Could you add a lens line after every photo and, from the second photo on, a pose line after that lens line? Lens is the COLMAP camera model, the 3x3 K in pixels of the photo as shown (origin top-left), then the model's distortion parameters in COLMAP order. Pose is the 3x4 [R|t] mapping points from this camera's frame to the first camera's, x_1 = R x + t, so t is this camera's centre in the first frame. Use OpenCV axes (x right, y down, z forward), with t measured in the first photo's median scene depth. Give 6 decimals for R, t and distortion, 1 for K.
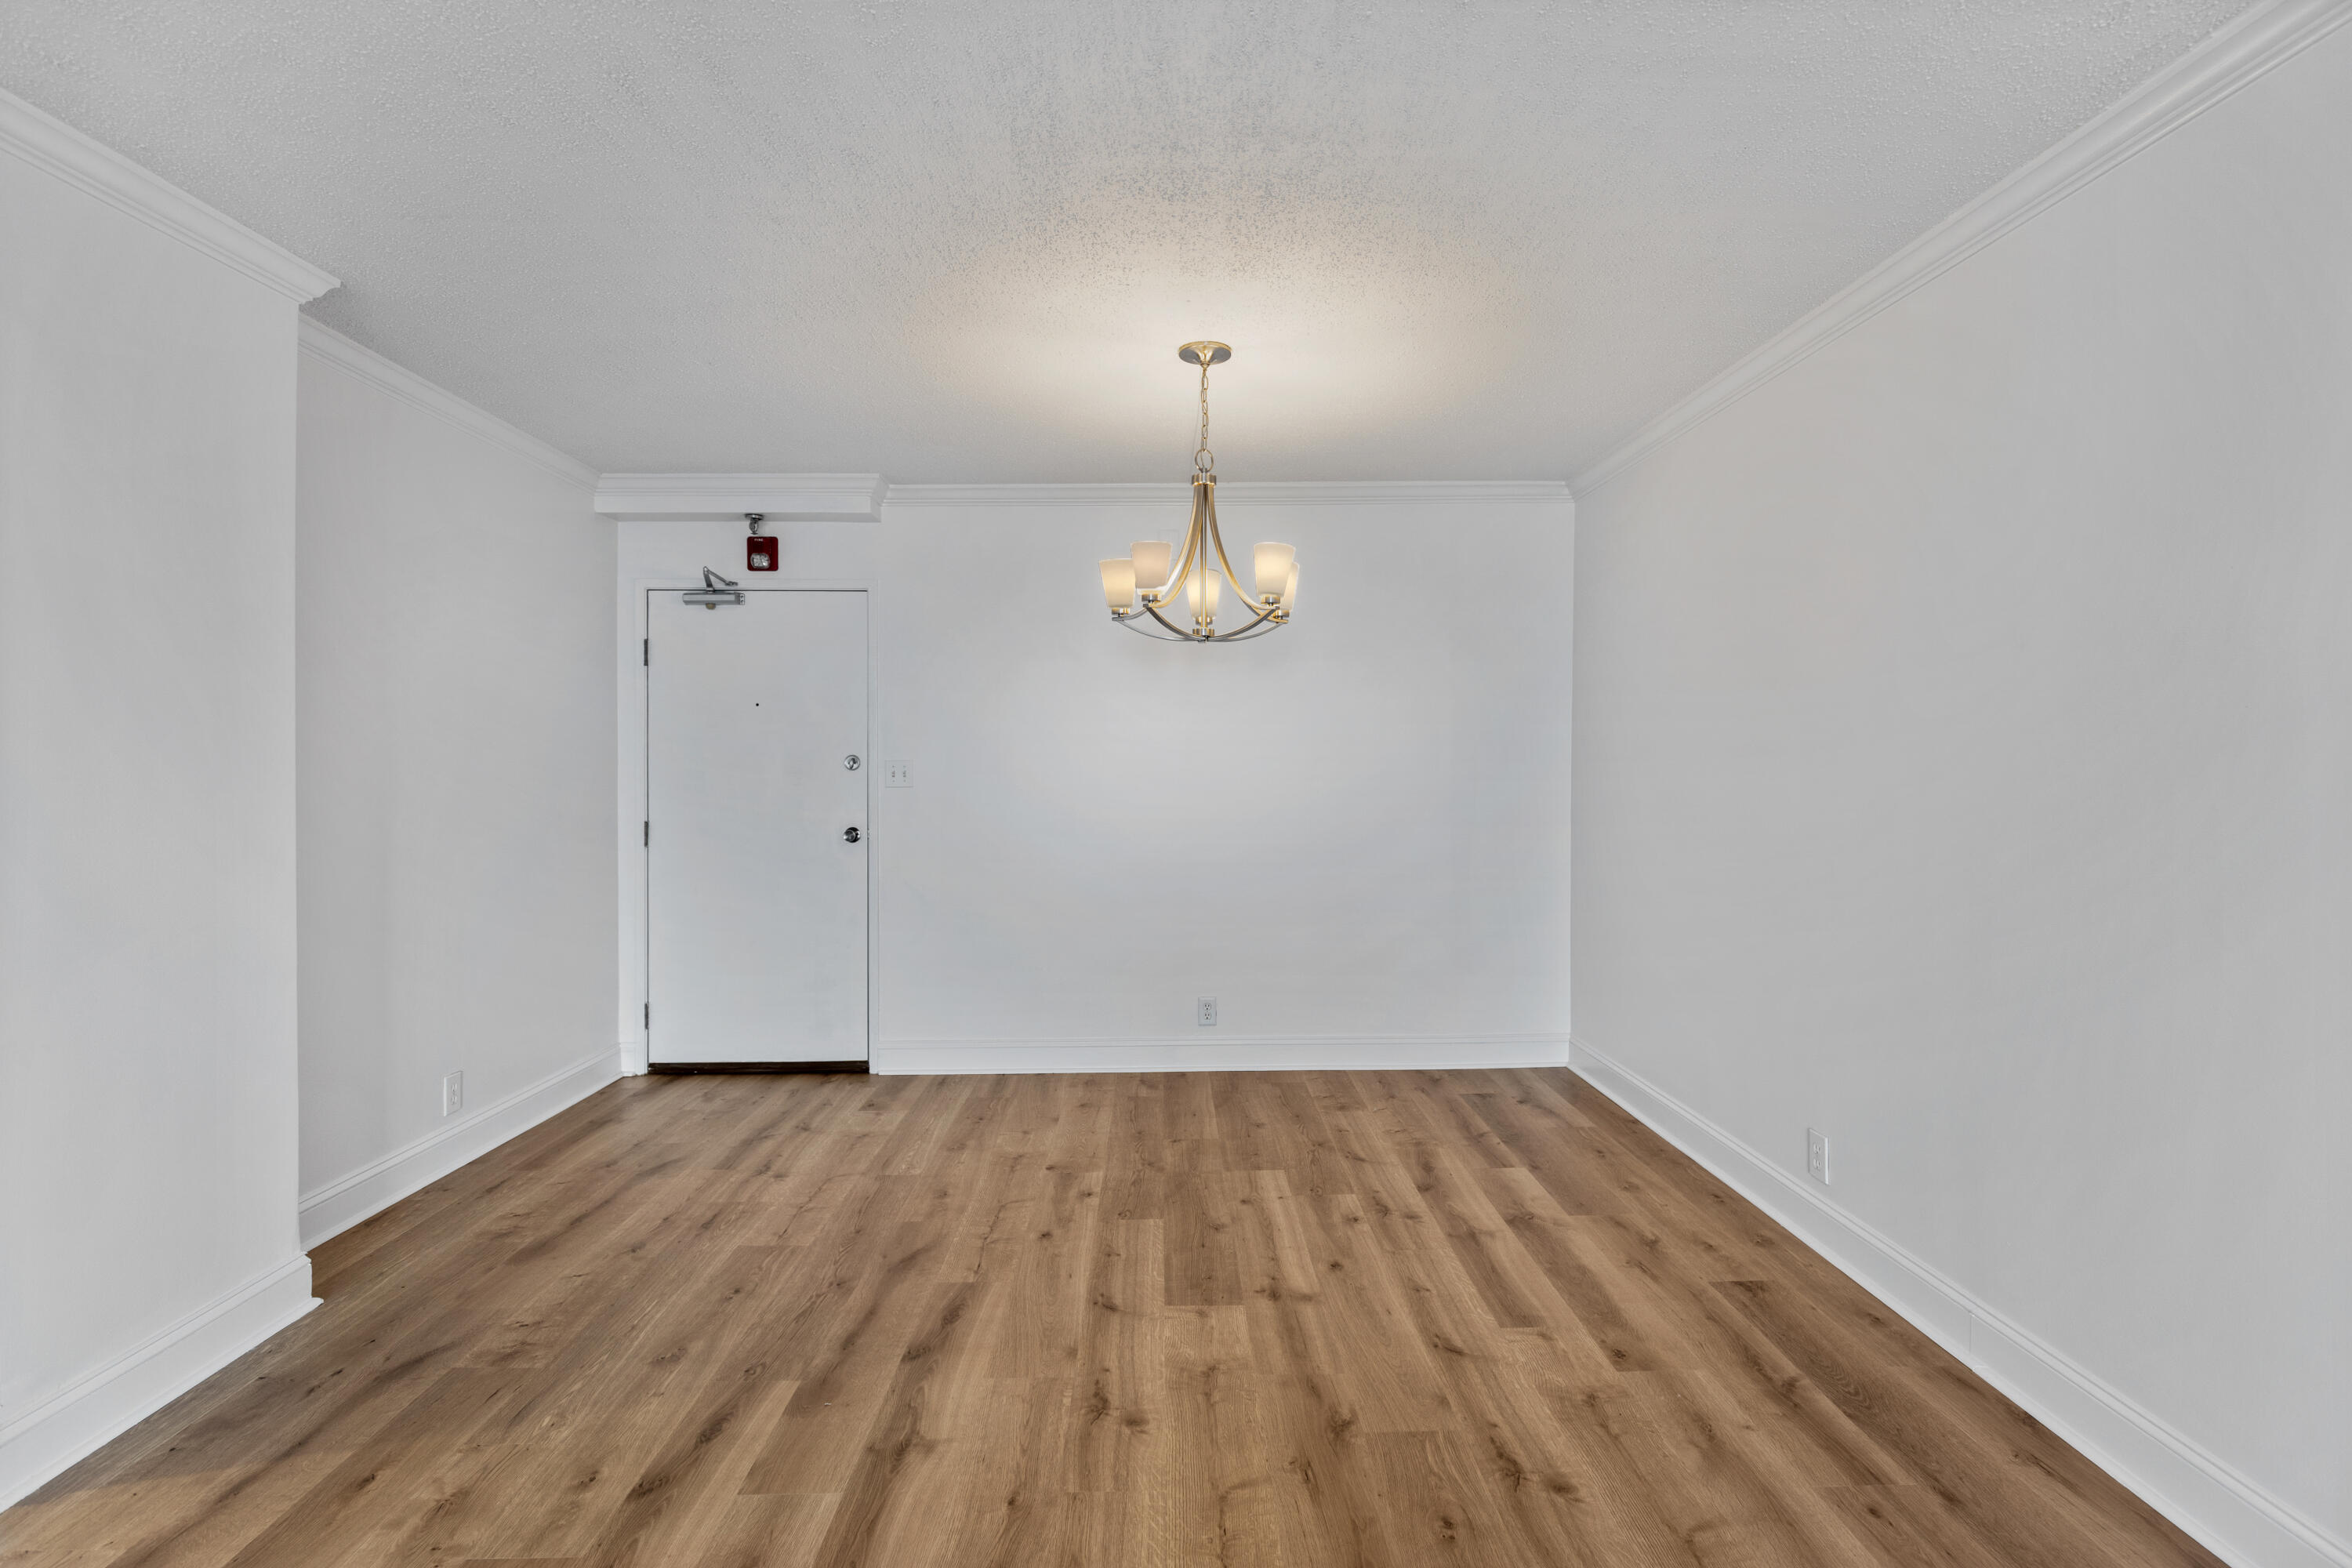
lens RADIAL K [[1140.1, 0, 1188.7], [0, 1140.1, 756.9], [0, 0, 1]] dist [-0.000204, -0.000730]
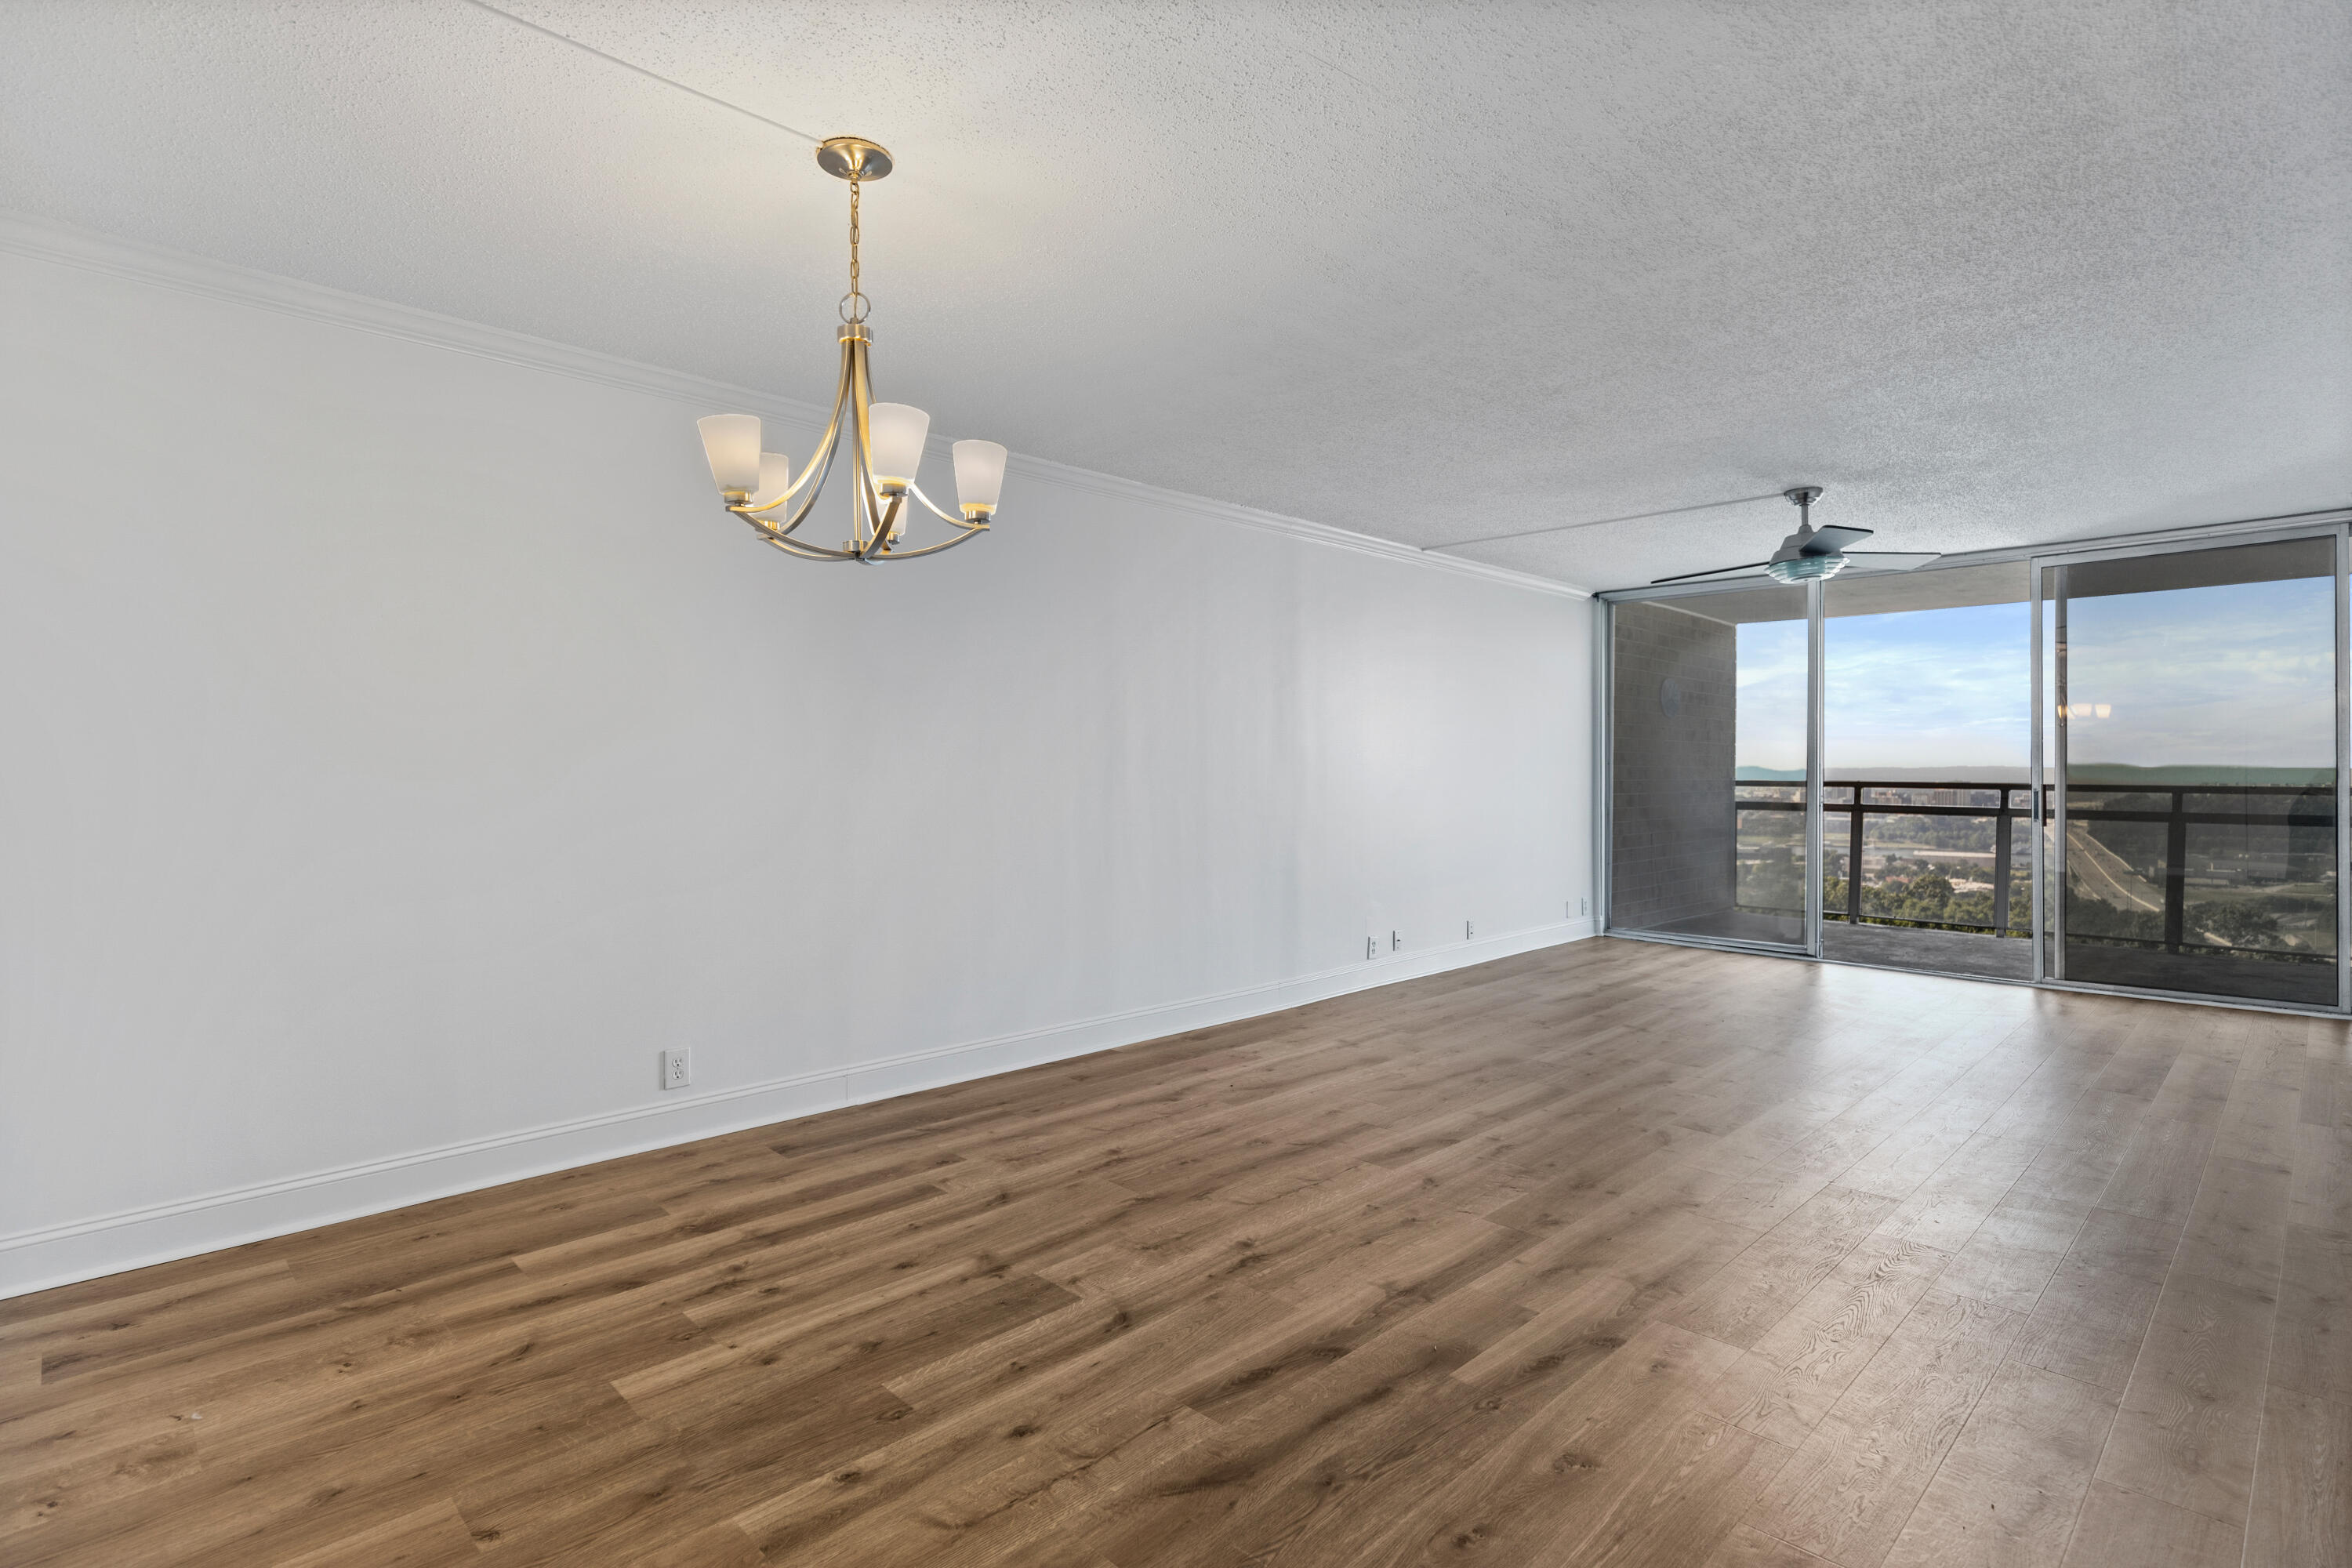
lens RADIAL K [[1140.1, 0, 1188.7], [0, 1140.1, 756.9], [0, 0, 1]] dist [-0.000204, -0.000730]
pose [[-0.685983, 0.011290, 0.727530, -0.780210], [0.000689, 0.999889, -0.014867, 0.042809], [-0.727617, -0.009697, -0.685915, 1.595166]]
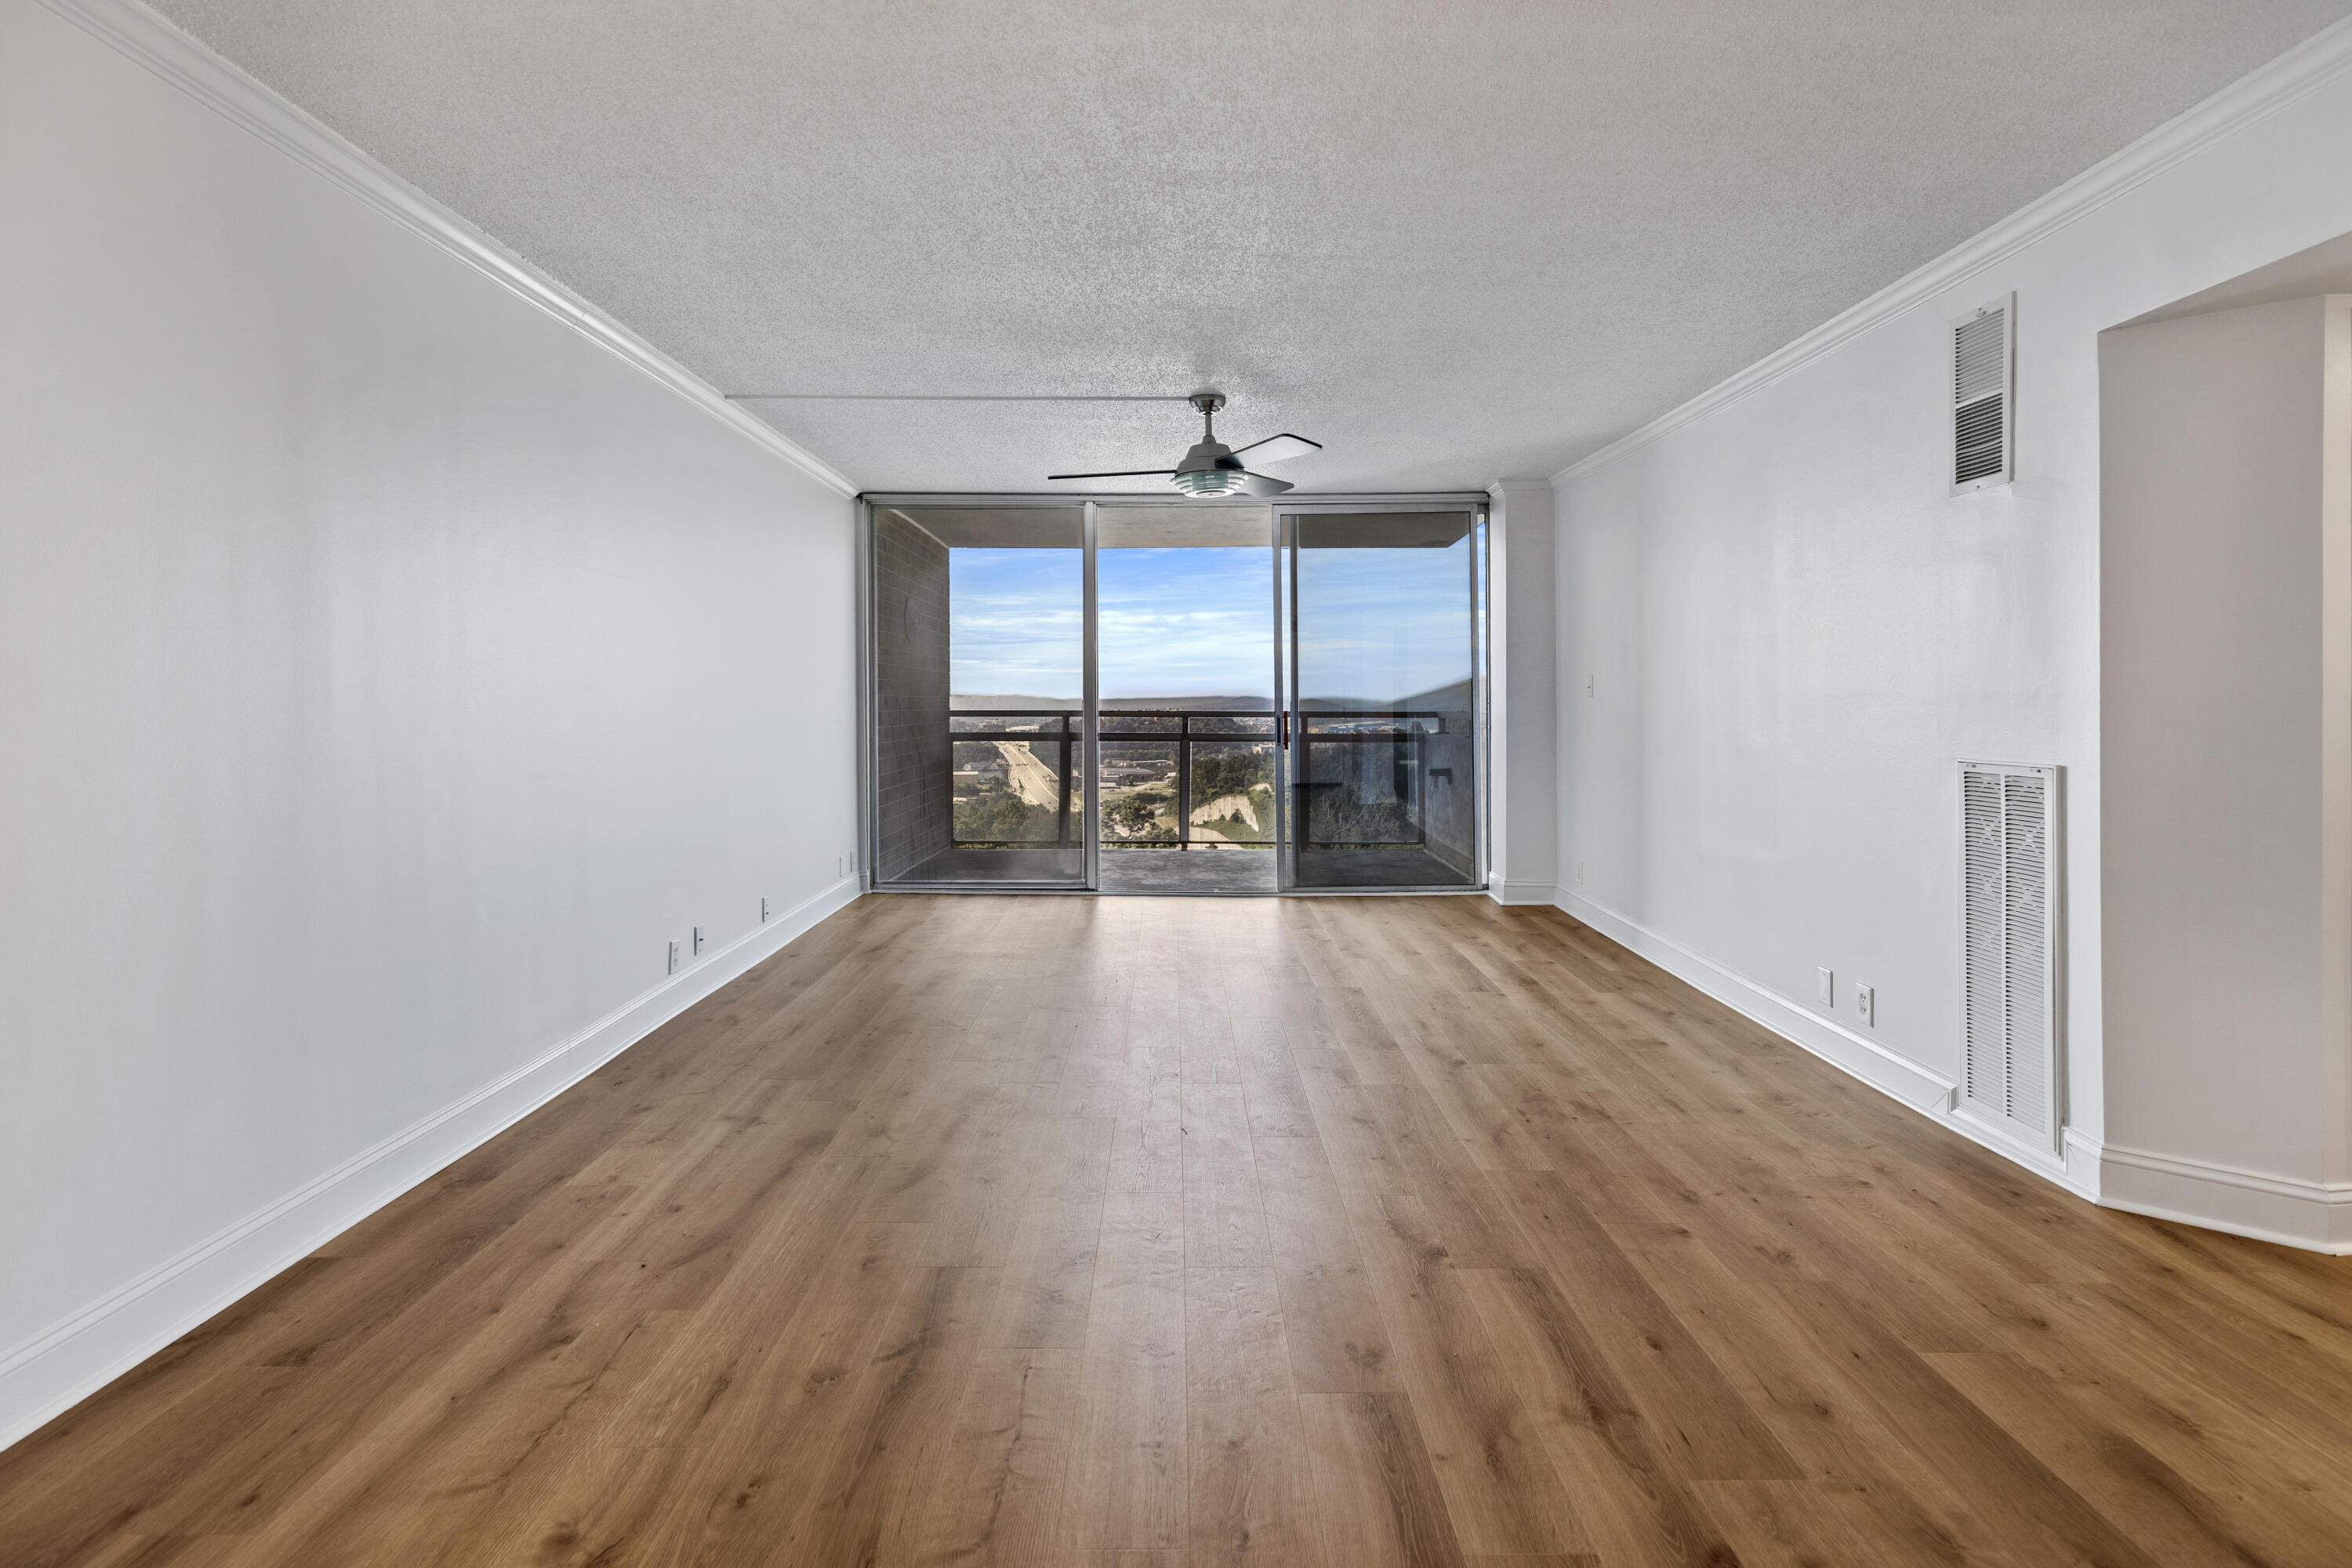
lens RADIAL K [[1163.6, 0, 1168.9], [0, 1163.6, 698.3], [0, 0, 1]] dist [0.000189, -0.000592]
pose [[-0.999648, 0.006638, 0.025697, -0.093029], [0.006578, 0.999975, -0.002435, 0.040483], [-0.025713, -0.002265, -0.999667, 1.352556]]
